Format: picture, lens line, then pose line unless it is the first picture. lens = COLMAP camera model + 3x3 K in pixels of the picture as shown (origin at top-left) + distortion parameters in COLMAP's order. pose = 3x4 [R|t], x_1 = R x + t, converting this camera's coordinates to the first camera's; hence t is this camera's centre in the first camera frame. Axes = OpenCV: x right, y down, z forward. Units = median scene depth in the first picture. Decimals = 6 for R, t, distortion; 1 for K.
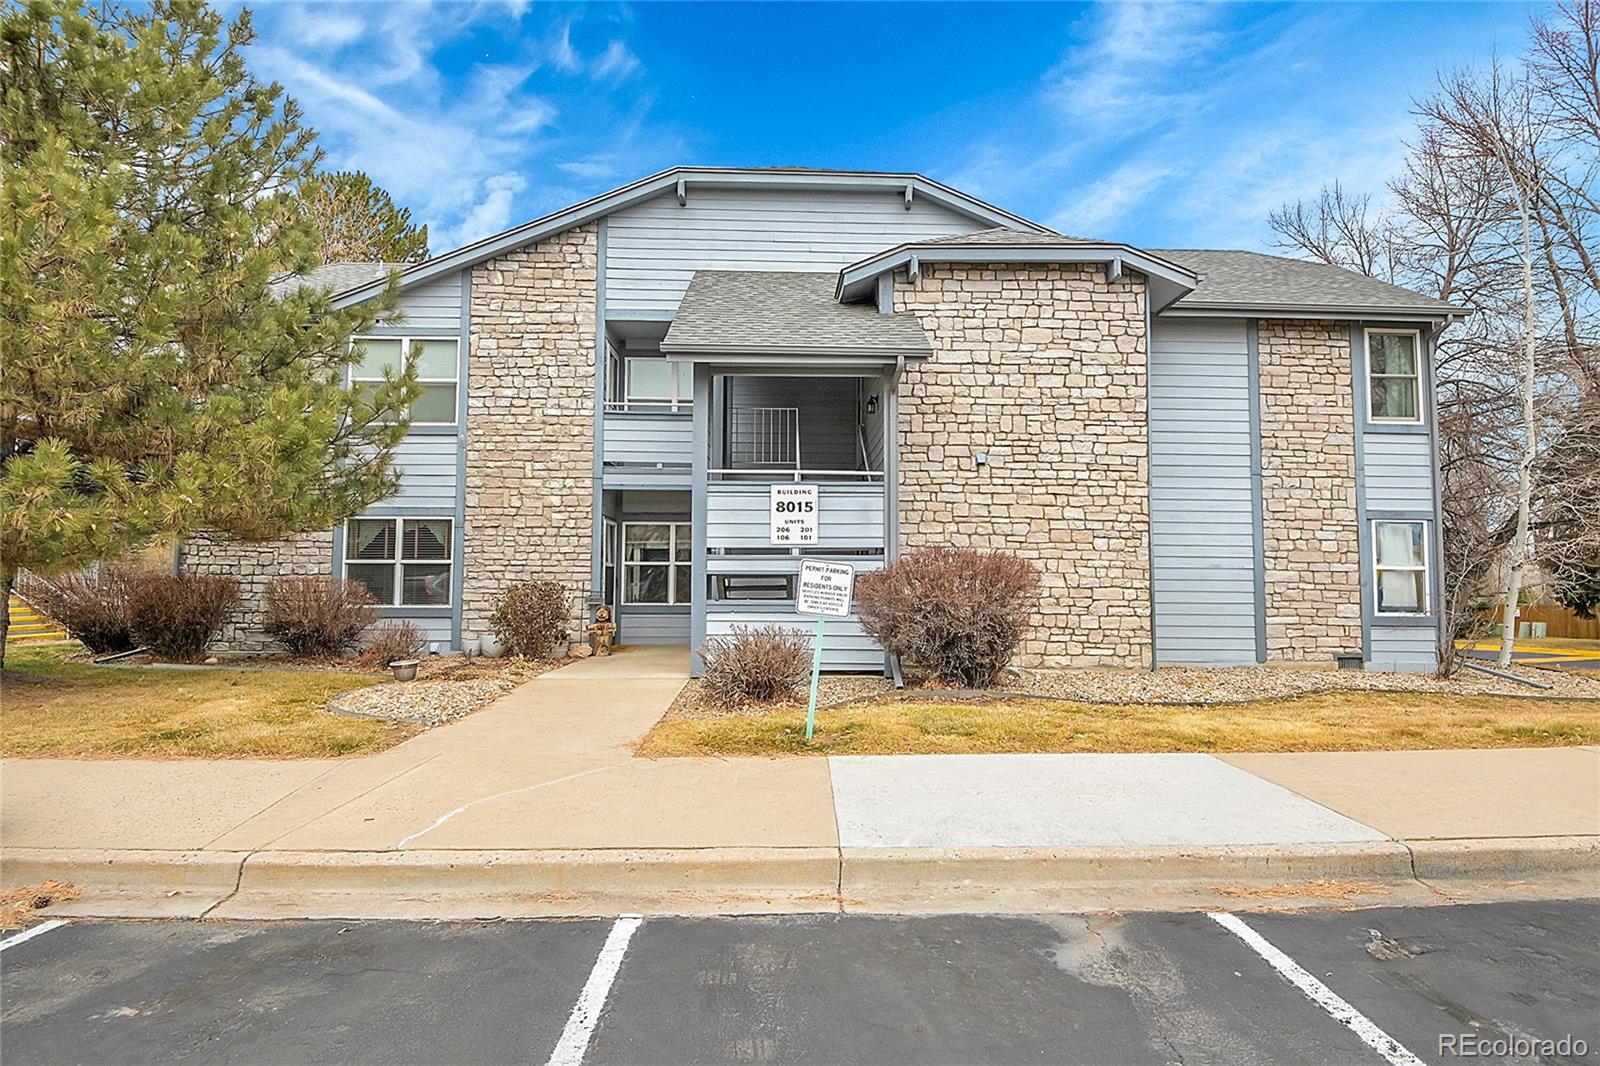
lens RADIAL K [[777.5, 0, 800.0], [0, 777.5, 533.0], [0, 0, 1]] dist [-0.001729, -0.000702]
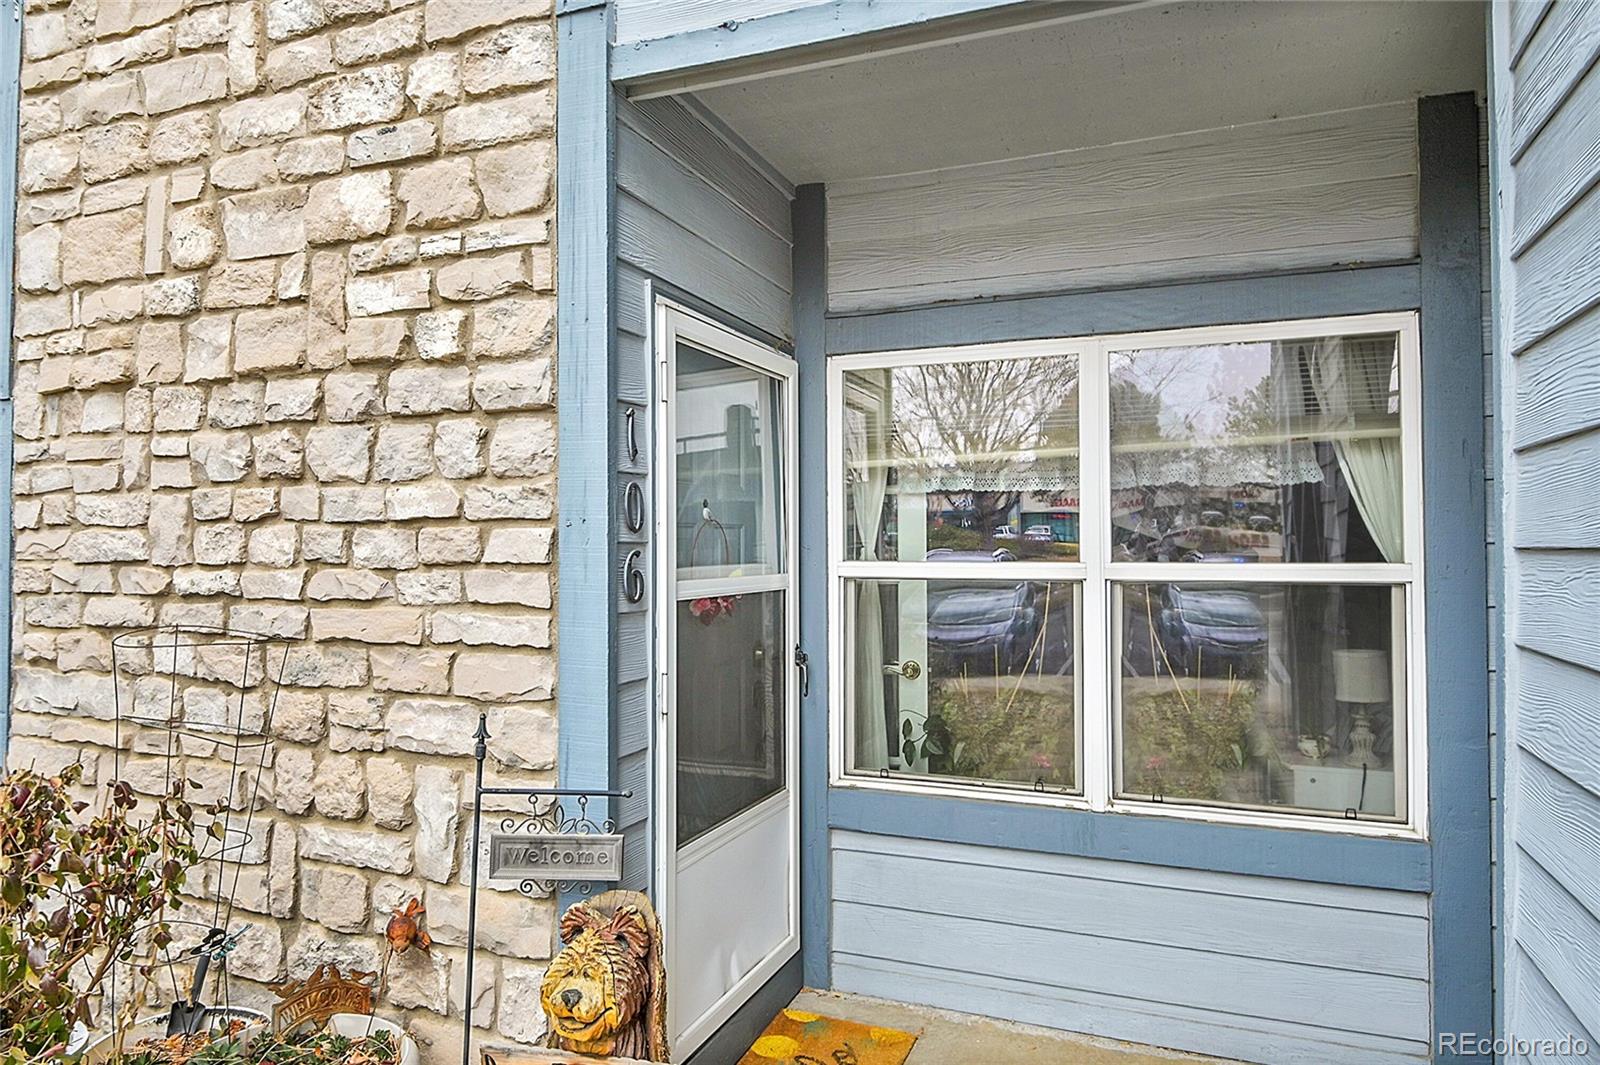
lens RADIAL K [[1004.8, 0, 800.0], [0, 1004.8, 532.5], [0, 0, 1]] dist [-0.001743, -0.000550]
pose [[0.912272, -0.012772, -0.409387, -0.161762], [0.027114, 0.999204, 0.029248, 0.026497], [0.408687, -0.037783, 0.911892, 0.933951]]
